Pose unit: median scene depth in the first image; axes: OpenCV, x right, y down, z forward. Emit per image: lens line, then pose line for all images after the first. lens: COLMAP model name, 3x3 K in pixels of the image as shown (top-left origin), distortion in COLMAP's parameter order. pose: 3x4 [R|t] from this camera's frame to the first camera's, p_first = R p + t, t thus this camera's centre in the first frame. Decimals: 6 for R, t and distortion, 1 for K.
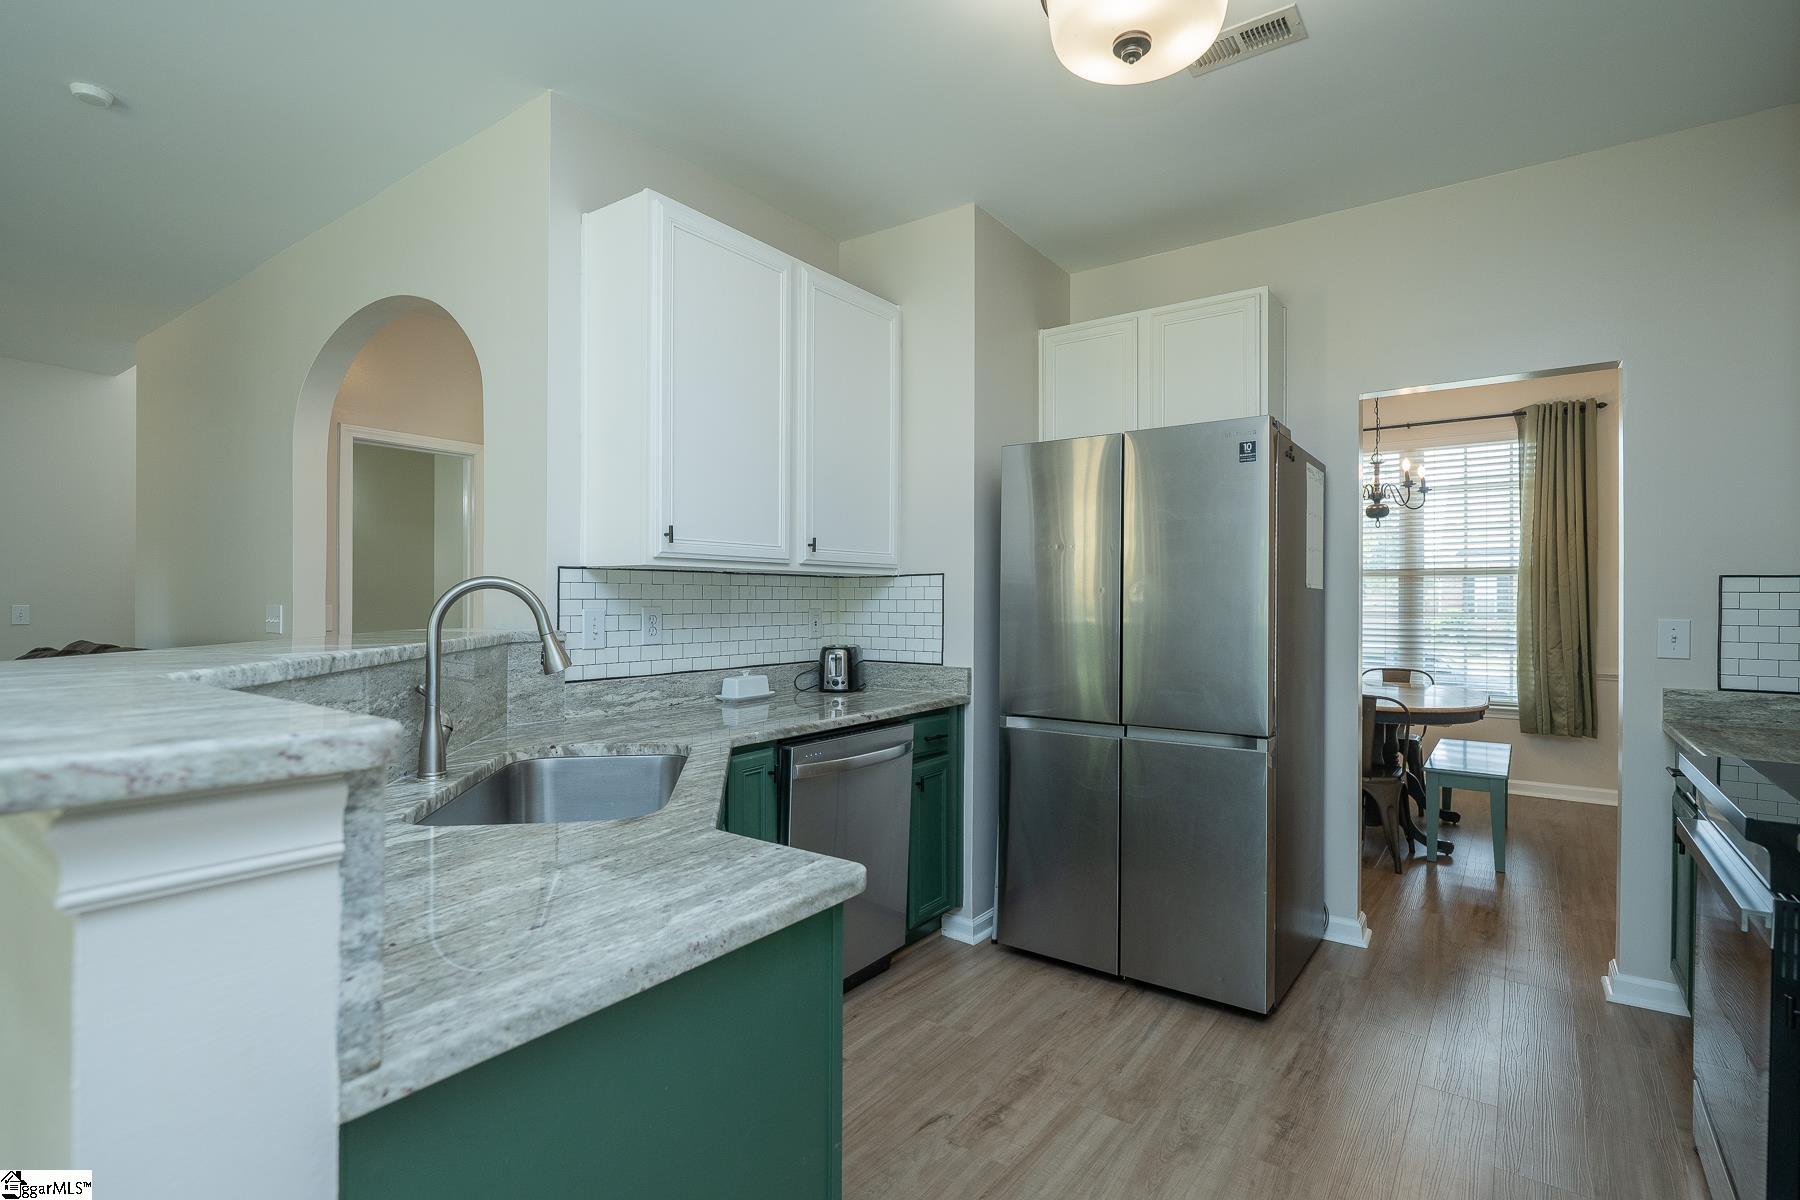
lens RADIAL K [[849.3, 0, 900.0], [0, 849.3, 600.0], [0, 0, 1]] dist [0.002250, 0.000316]
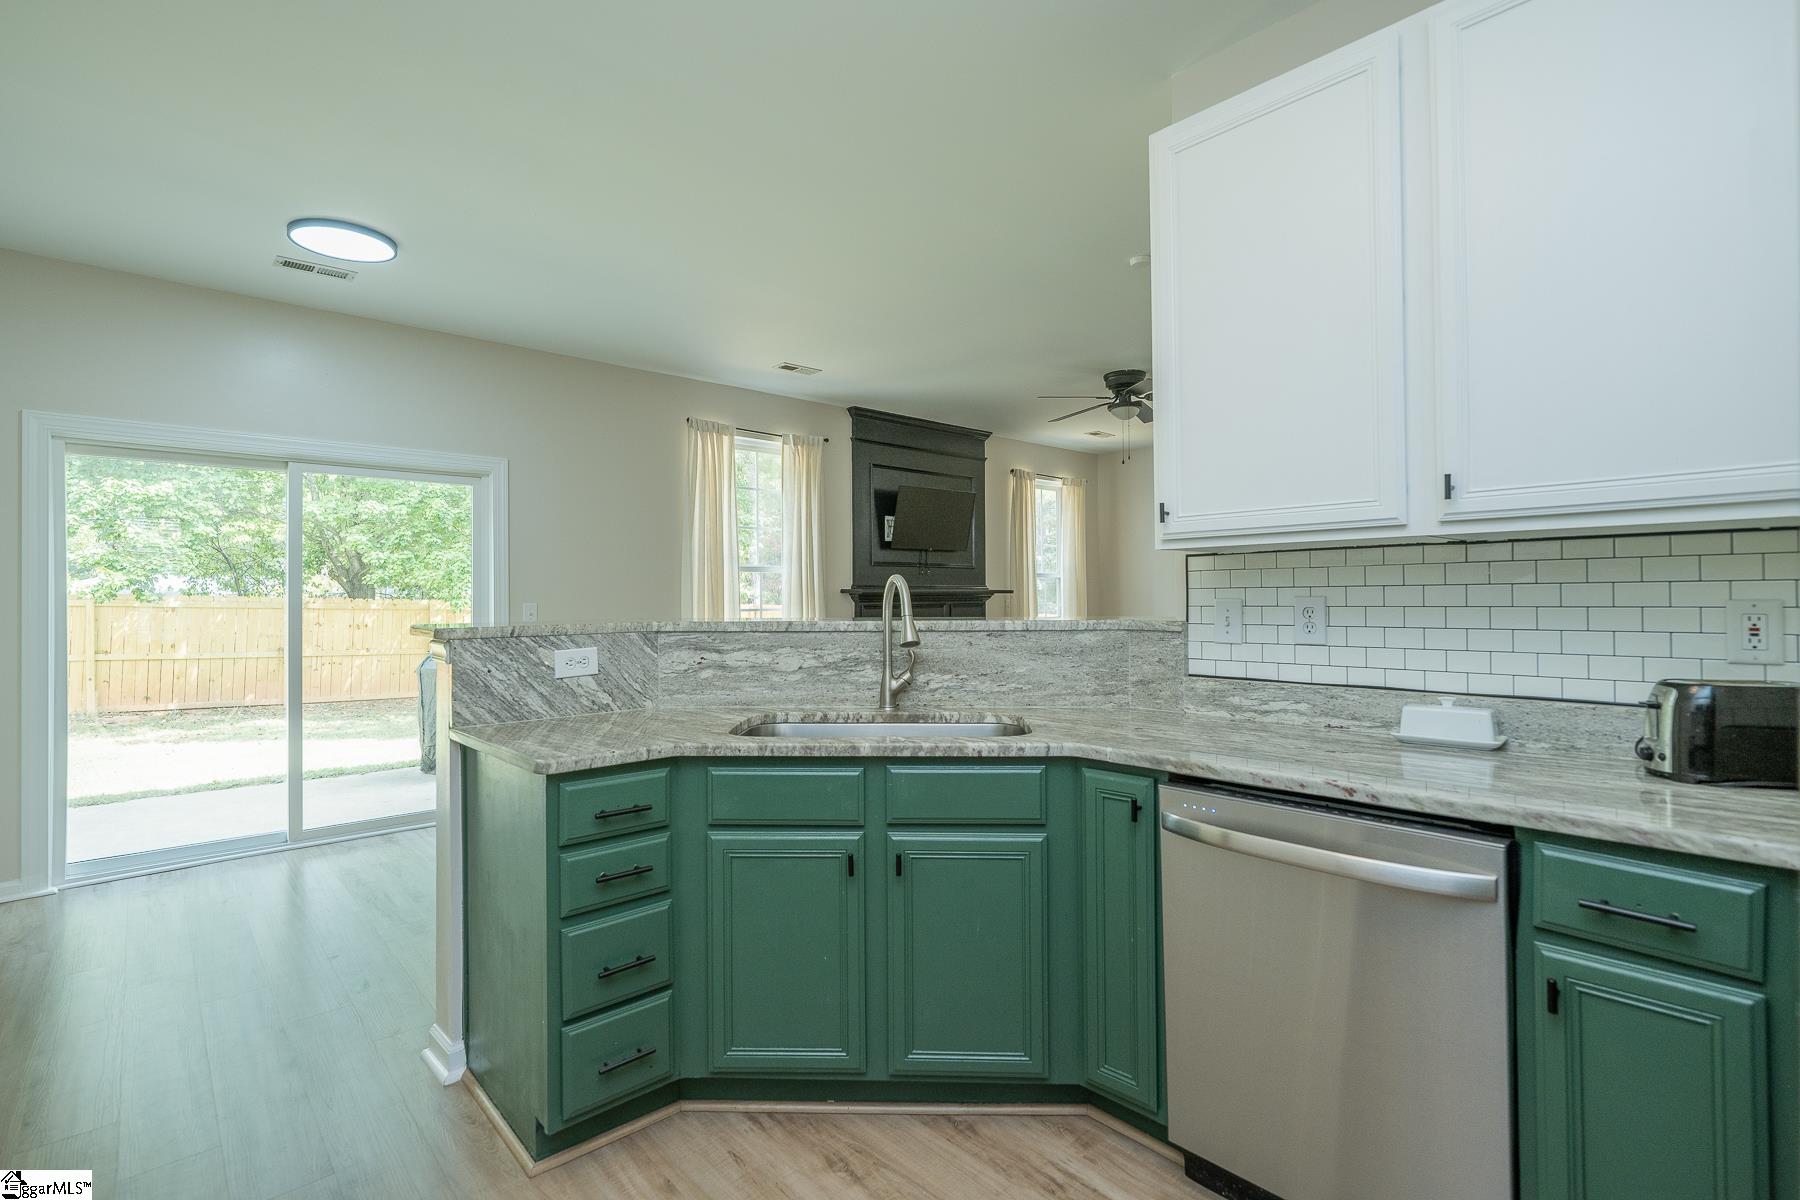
lens RADIAL K [[849.3, 0, 900.0], [0, 849.3, 600.0], [0, 0, 1]] dist [0.002250, 0.000316]
pose [[-0.215062, 0.002296, -0.976598, 0.562572], [0.009751, 0.999952, 0.000204, 0.007404], [0.976552, -0.009479, -0.215074, 0.807051]]
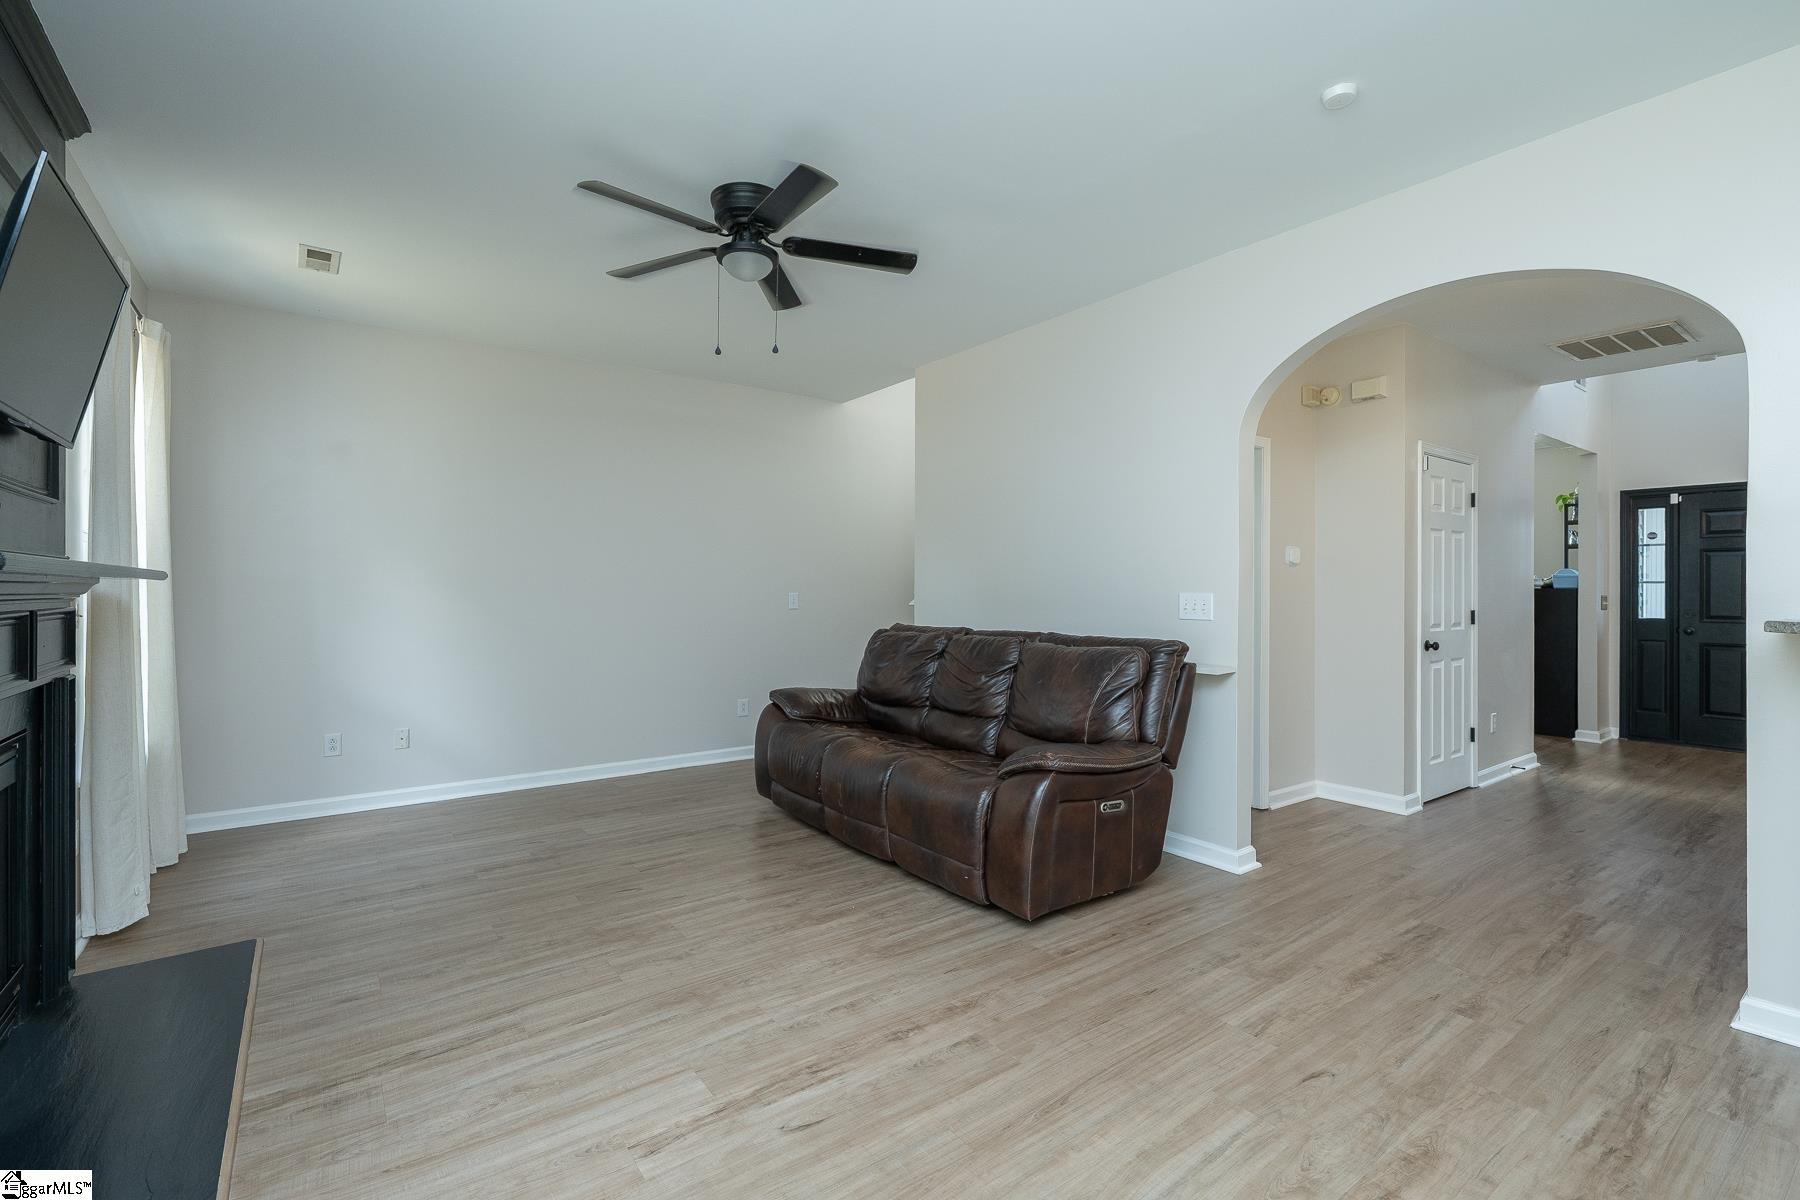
lens RADIAL K [[790.3, 0, 904.1], [0, 790.3, 592.3], [0, 0, 1]] dist [-0.000218, 0.000620]
pose [[0.948100, 0.001819, -0.317966, -1.013103], [-0.000891, 0.999995, 0.003062, 0.000683], [0.317970, -0.002620, 0.948097, -0.048226]]
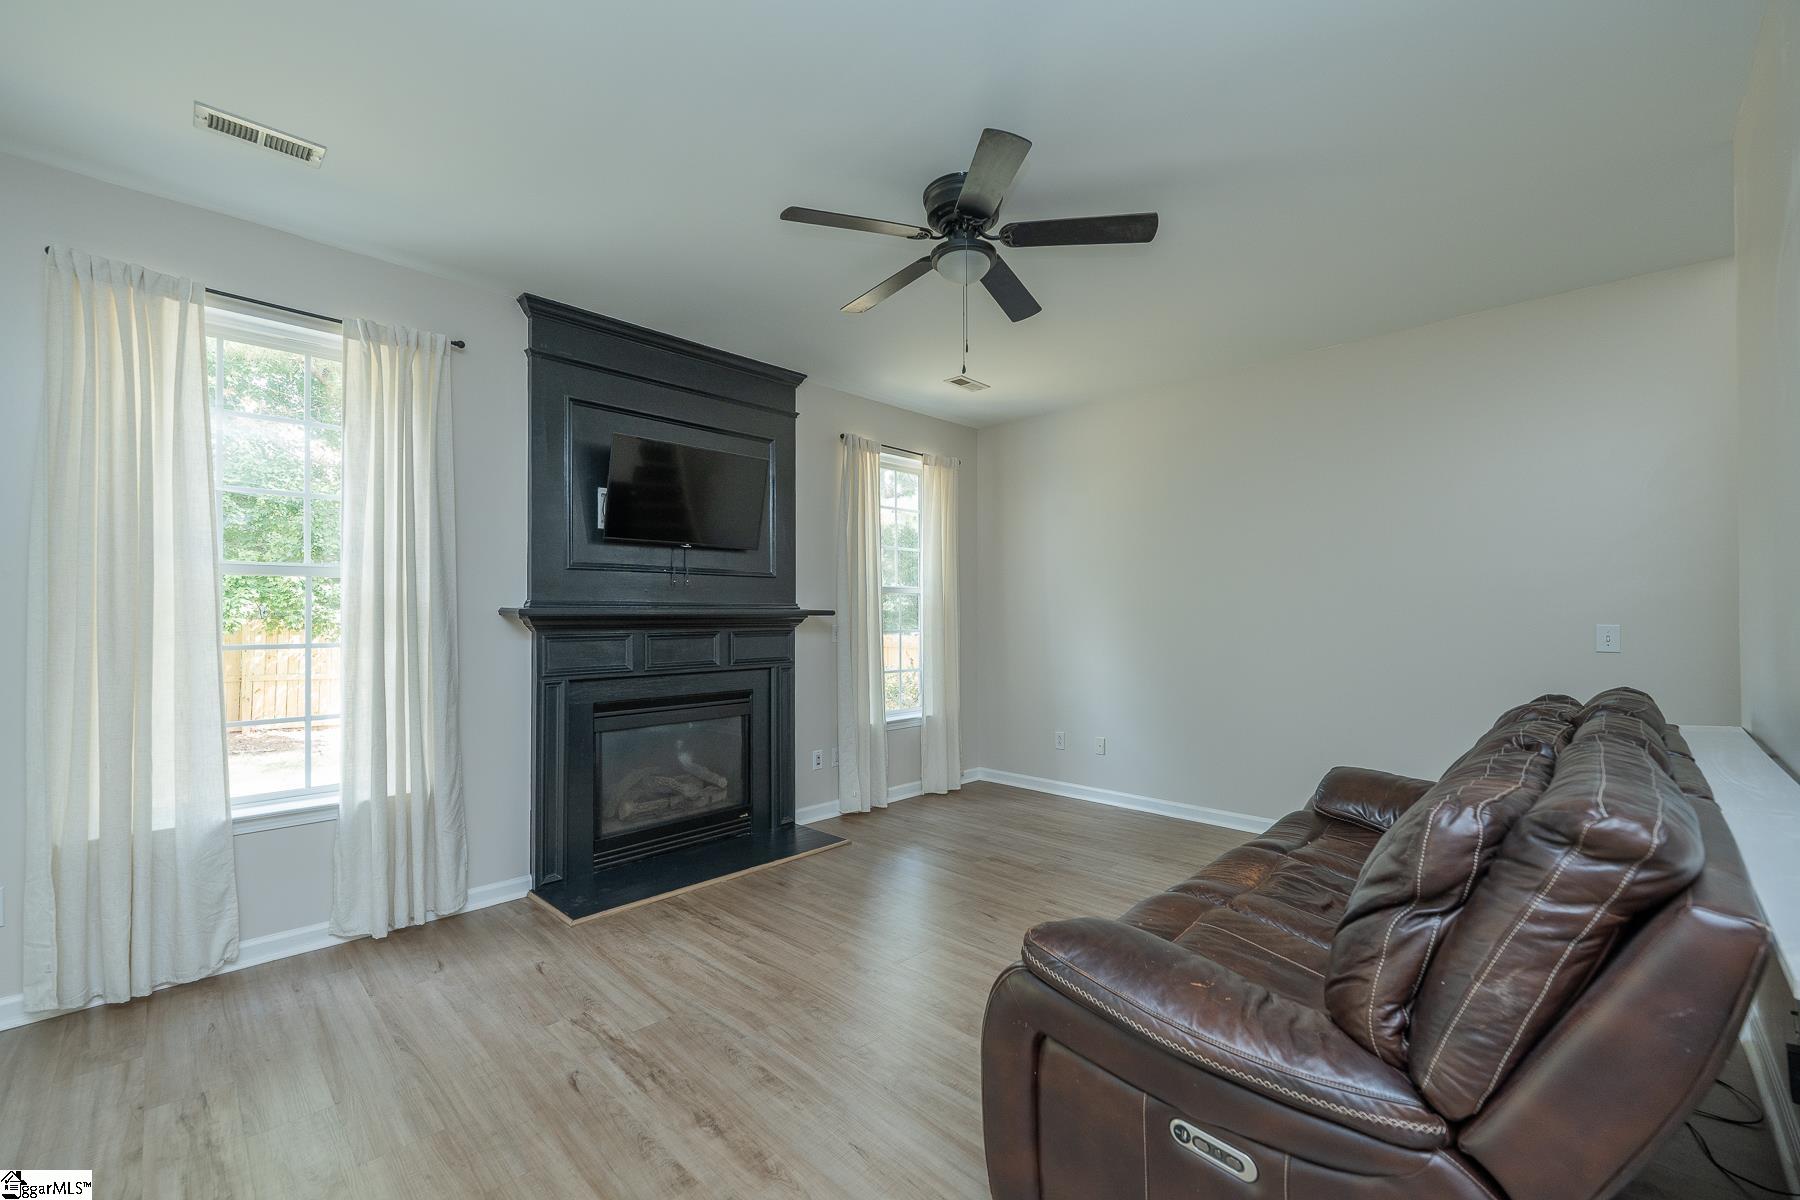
lens RADIAL K [[748.1, 0, 890.2], [0, 748.1, 598.9], [0, 0, 1]] dist [-0.001411, 0.000173]
pose [[-0.164759, -0.017056, -0.986186, -0.621375], [-0.000621, 0.999852, -0.017189, -0.019175], [0.986334, -0.002219, -0.164745, 0.957066]]
